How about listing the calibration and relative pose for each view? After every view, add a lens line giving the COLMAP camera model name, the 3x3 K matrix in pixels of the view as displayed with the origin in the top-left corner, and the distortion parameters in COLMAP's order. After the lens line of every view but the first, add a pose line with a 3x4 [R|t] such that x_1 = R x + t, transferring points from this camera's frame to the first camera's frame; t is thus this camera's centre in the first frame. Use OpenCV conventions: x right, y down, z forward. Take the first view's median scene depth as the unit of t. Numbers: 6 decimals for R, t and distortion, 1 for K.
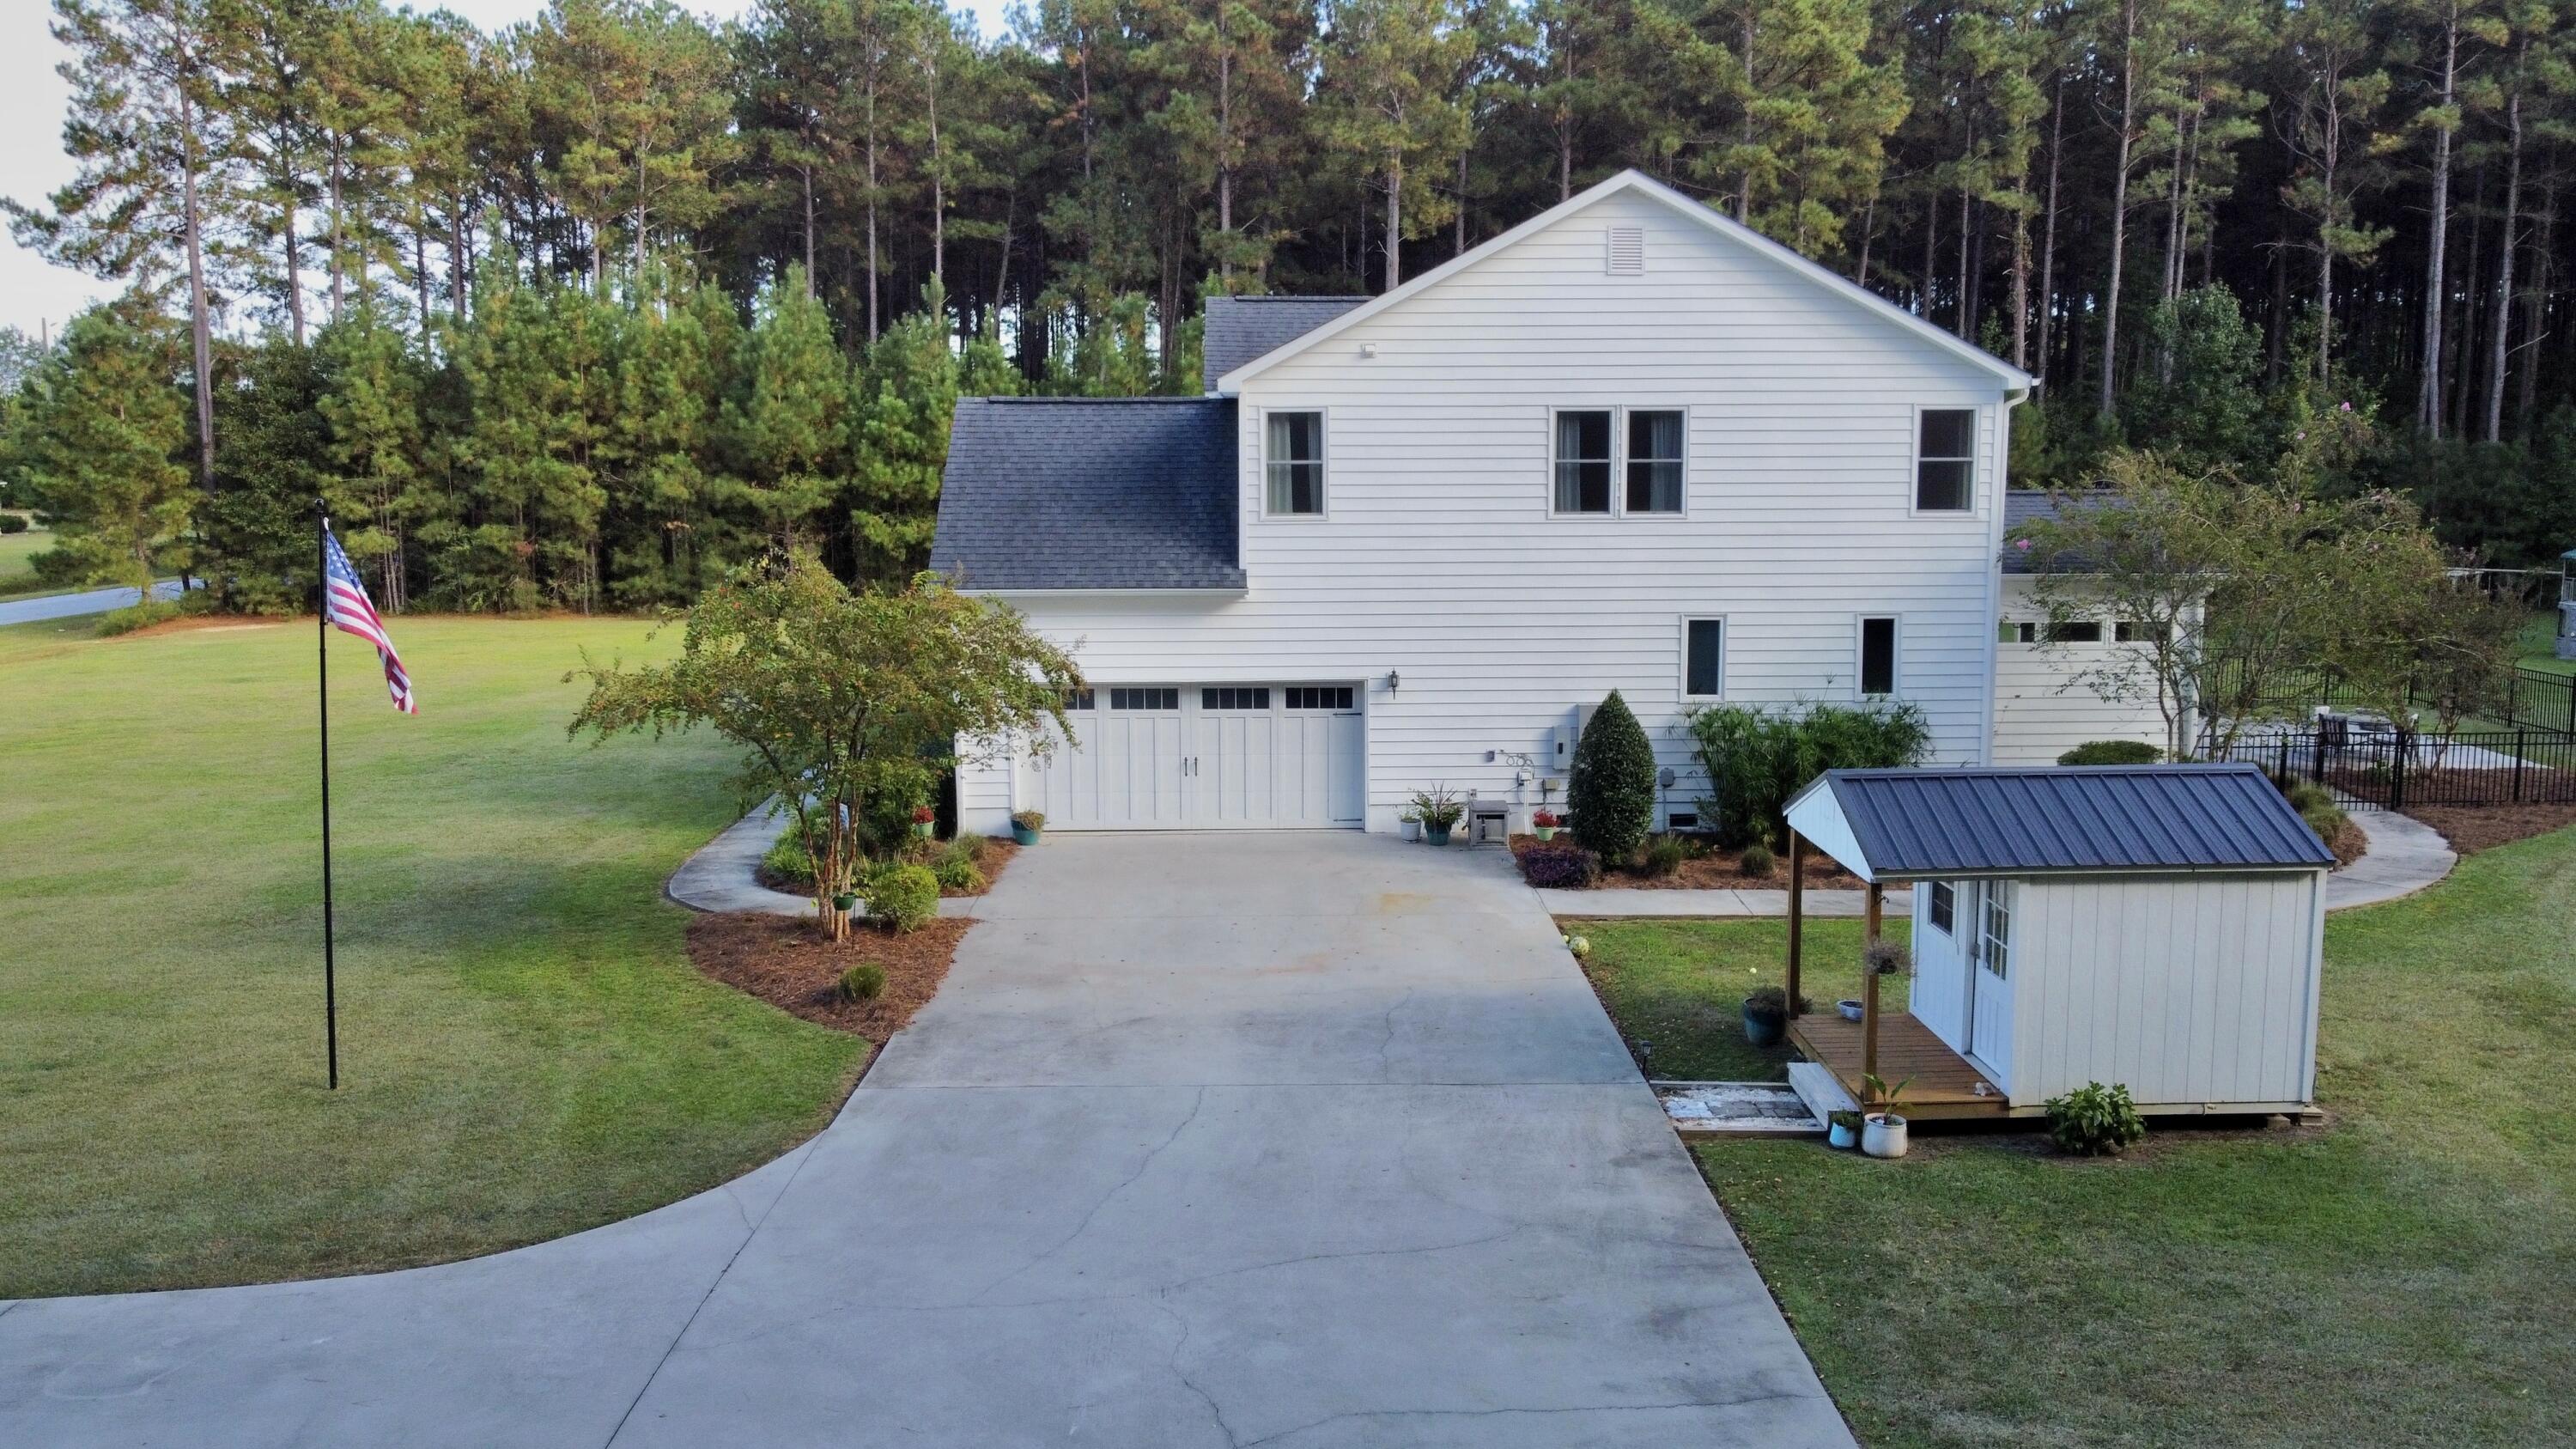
lens RADIAL K [[1986.9, 0, 1288.0], [0, 1986.9, 724.5], [0, 0, 1]] dist [-0.006380, 0.008815]
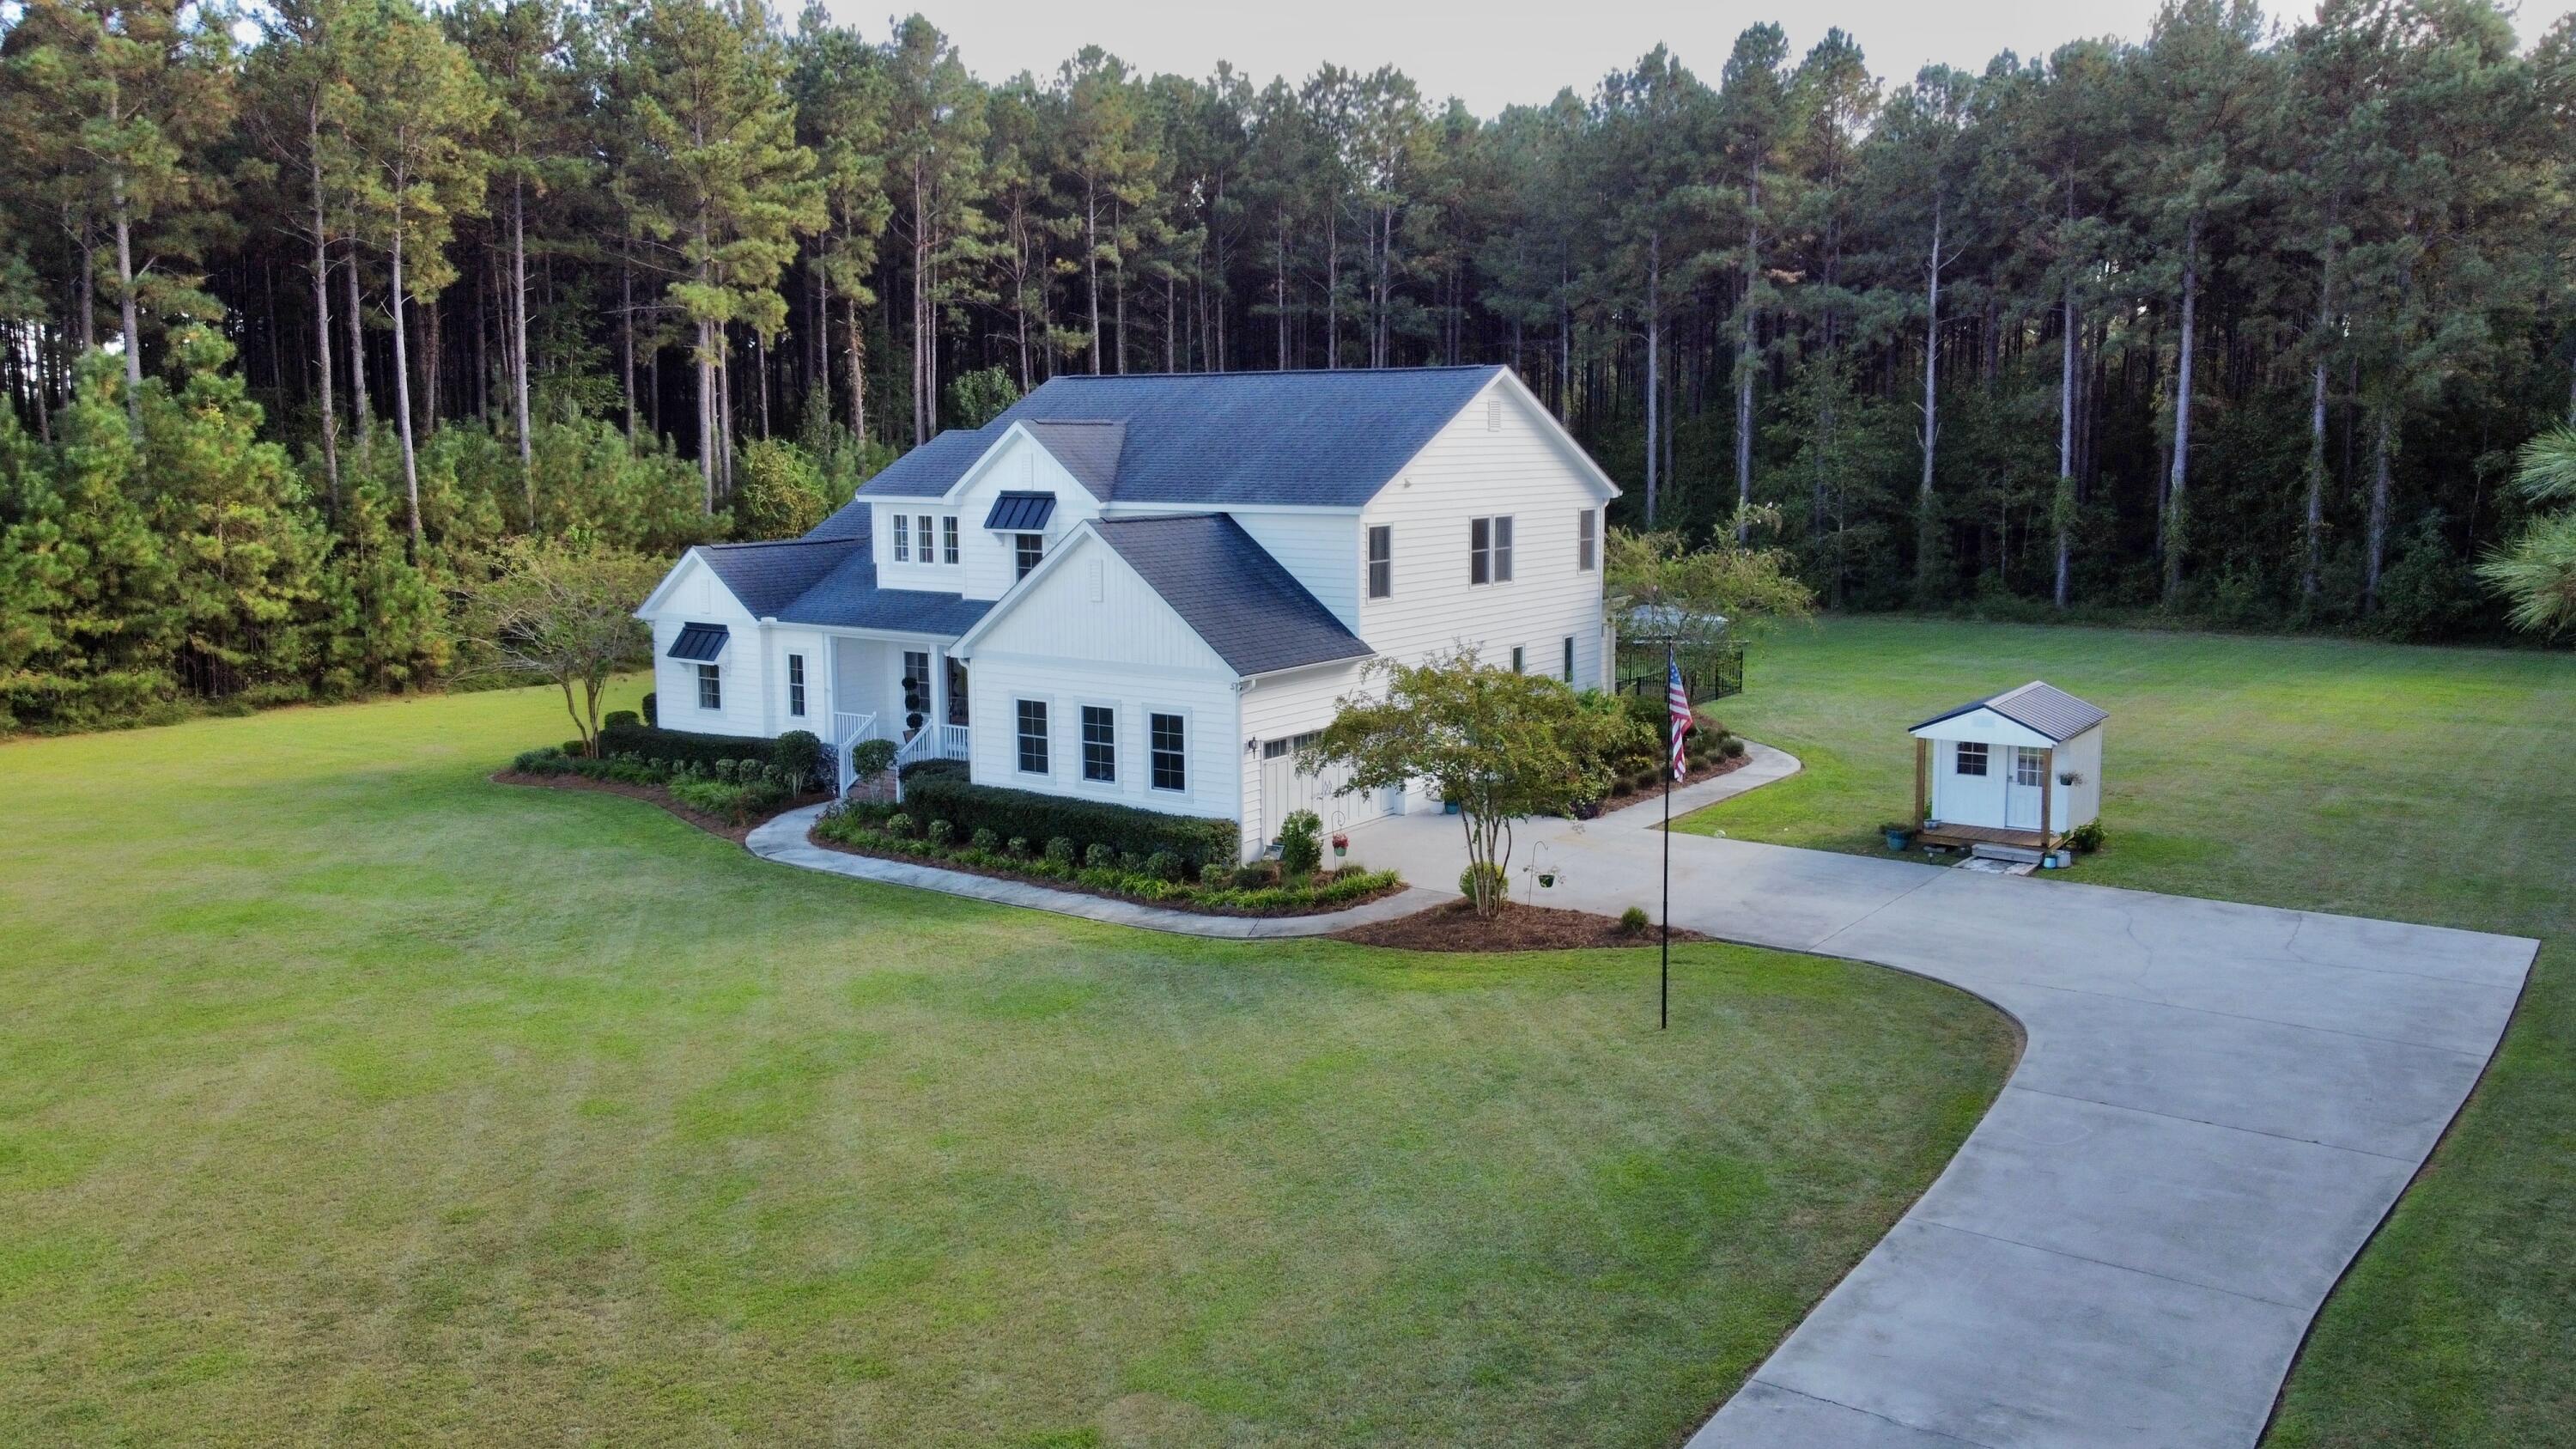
lens RADIAL K [[1986.9, 0, 1288.0], [0, 1986.9, 724.5], [0, 0, 1]] dist [-0.006380, 0.008815]
pose [[0.601959, -0.121478, 0.789233, -1.167302], [0.128830, 0.990187, 0.054148, -0.103673], [-0.788066, 0.069082, 0.611702, 0.189955]]
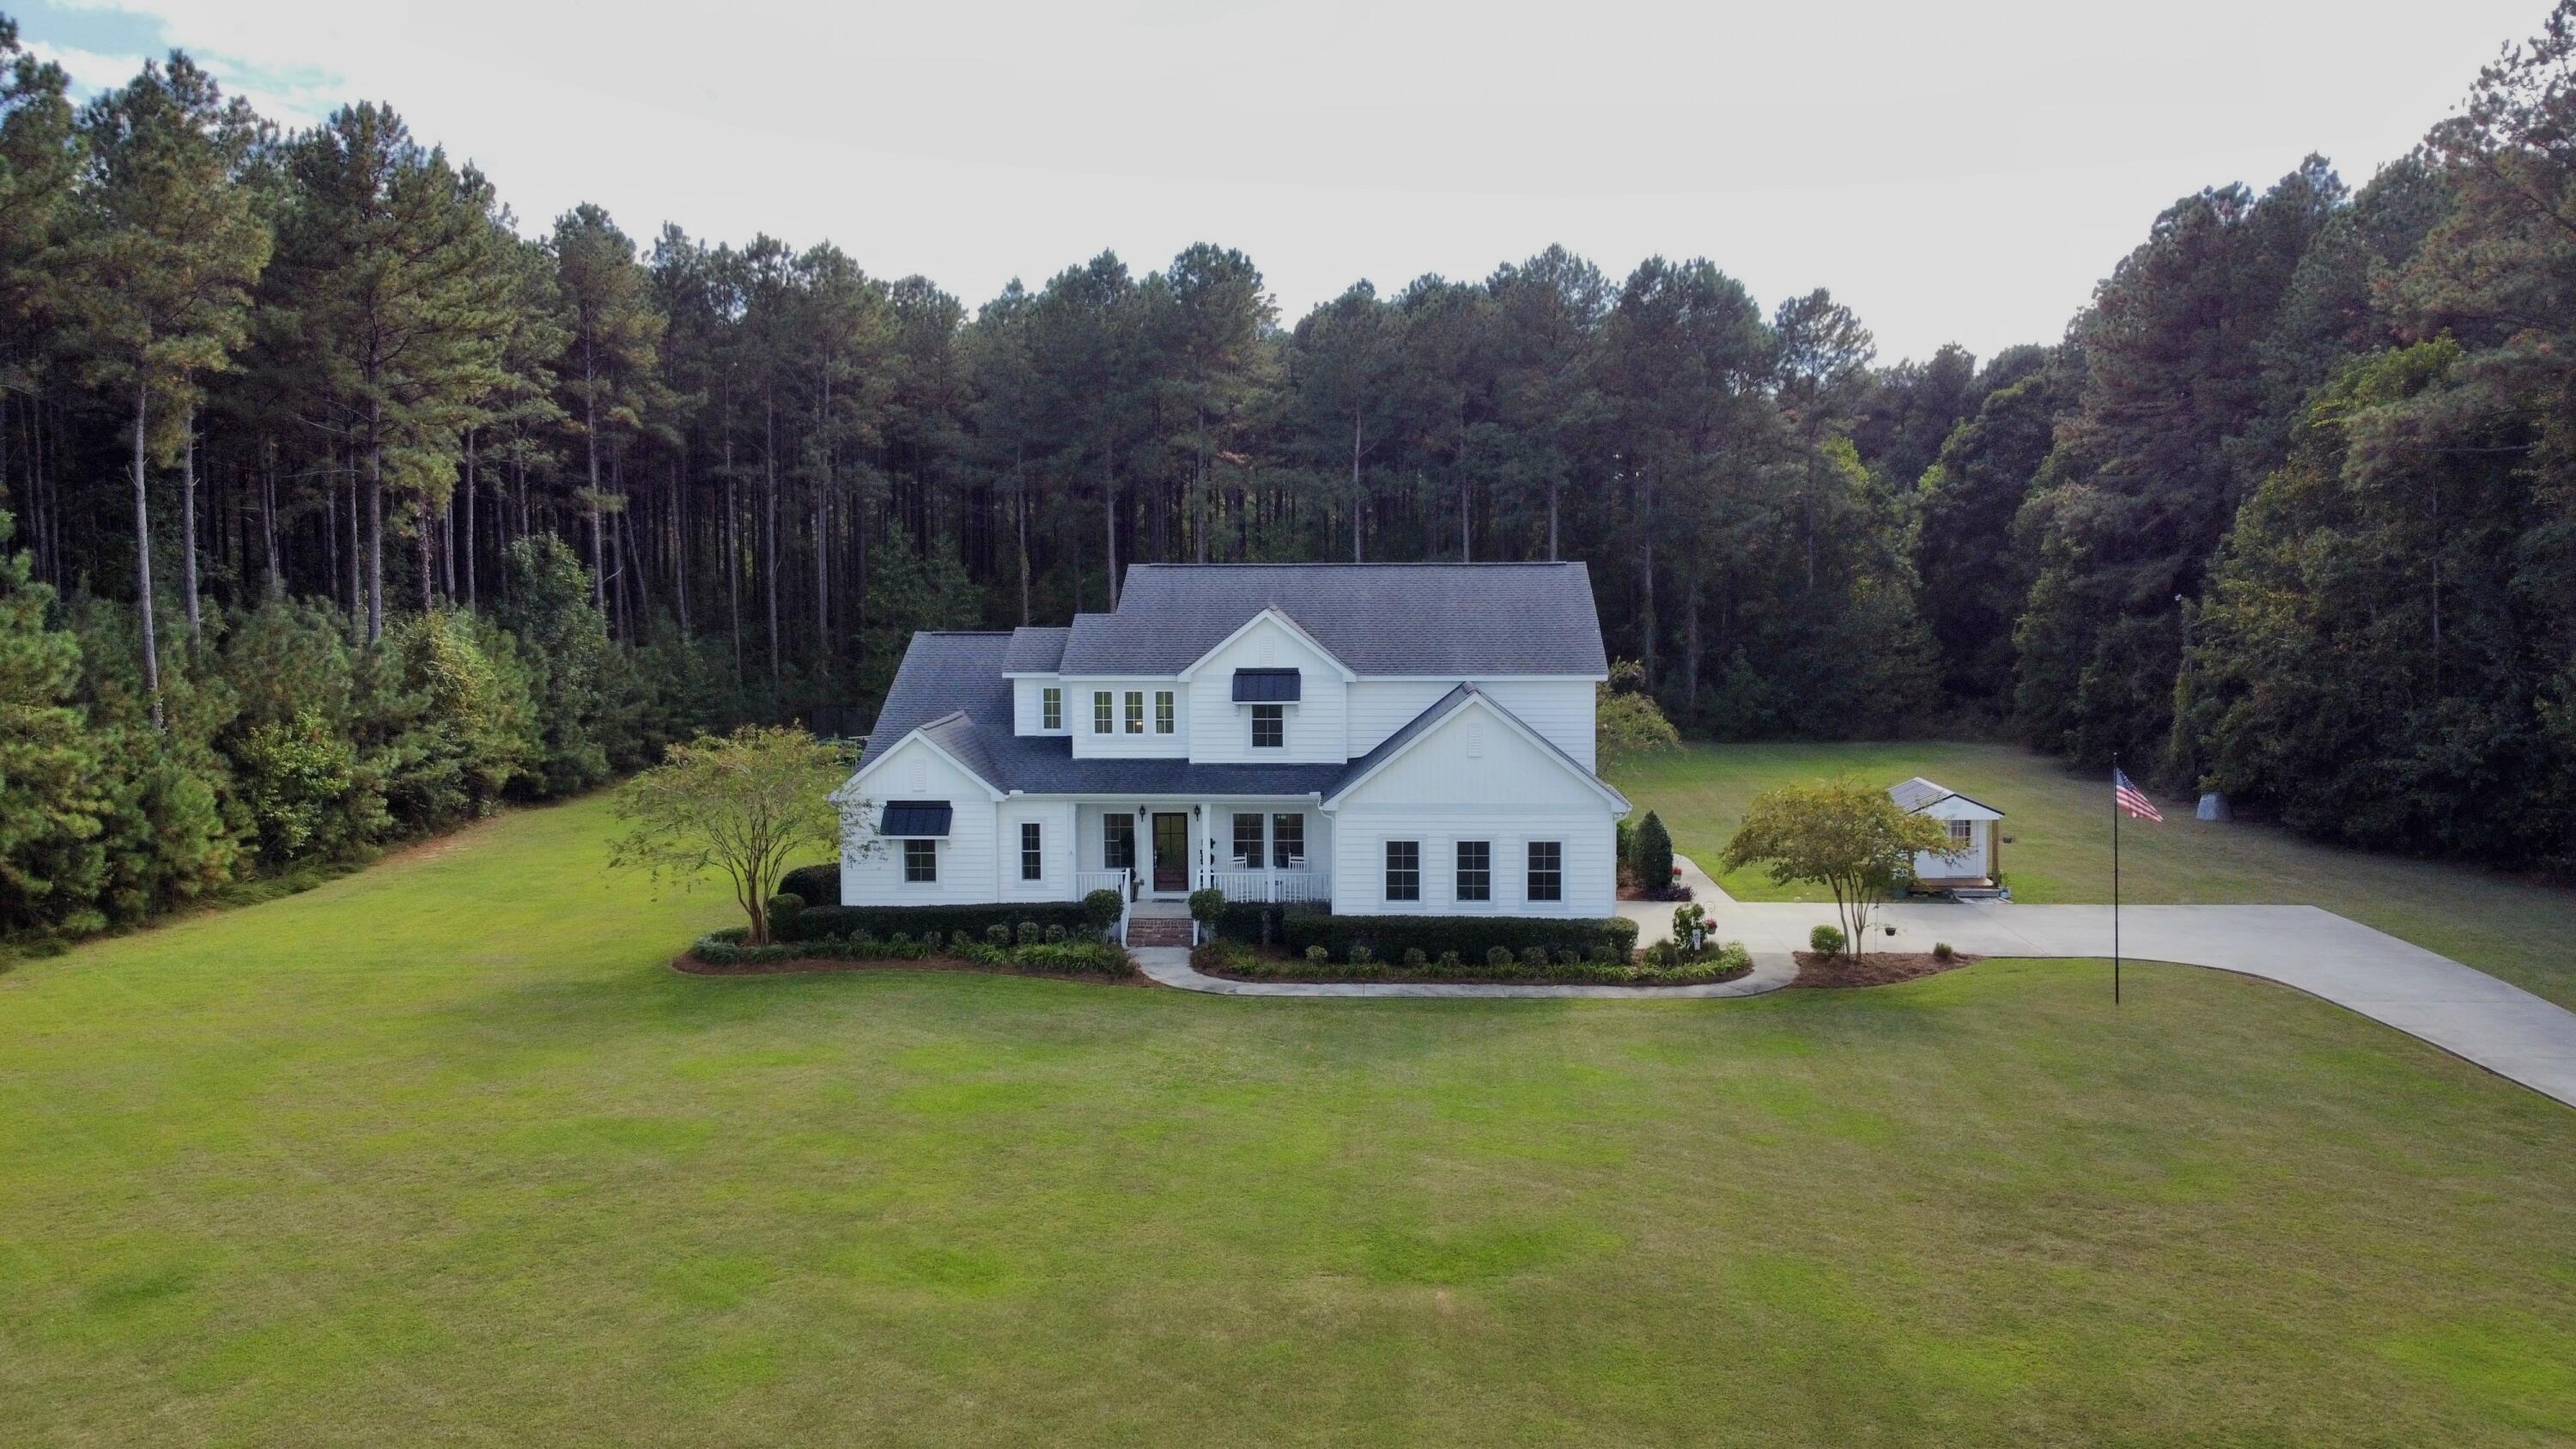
lens RADIAL K [[2005.8, 0, 1291.1], [0, 2005.8, 732.5], [0, 0, 1]] dist [-0.001318, -0.002044]
pose [[0.077803, -0.089036, 0.992985, -1.845728], [0.159398, 0.984303, 0.075768, -0.296823], [-0.984144, 0.152385, 0.090774, 1.074654]]
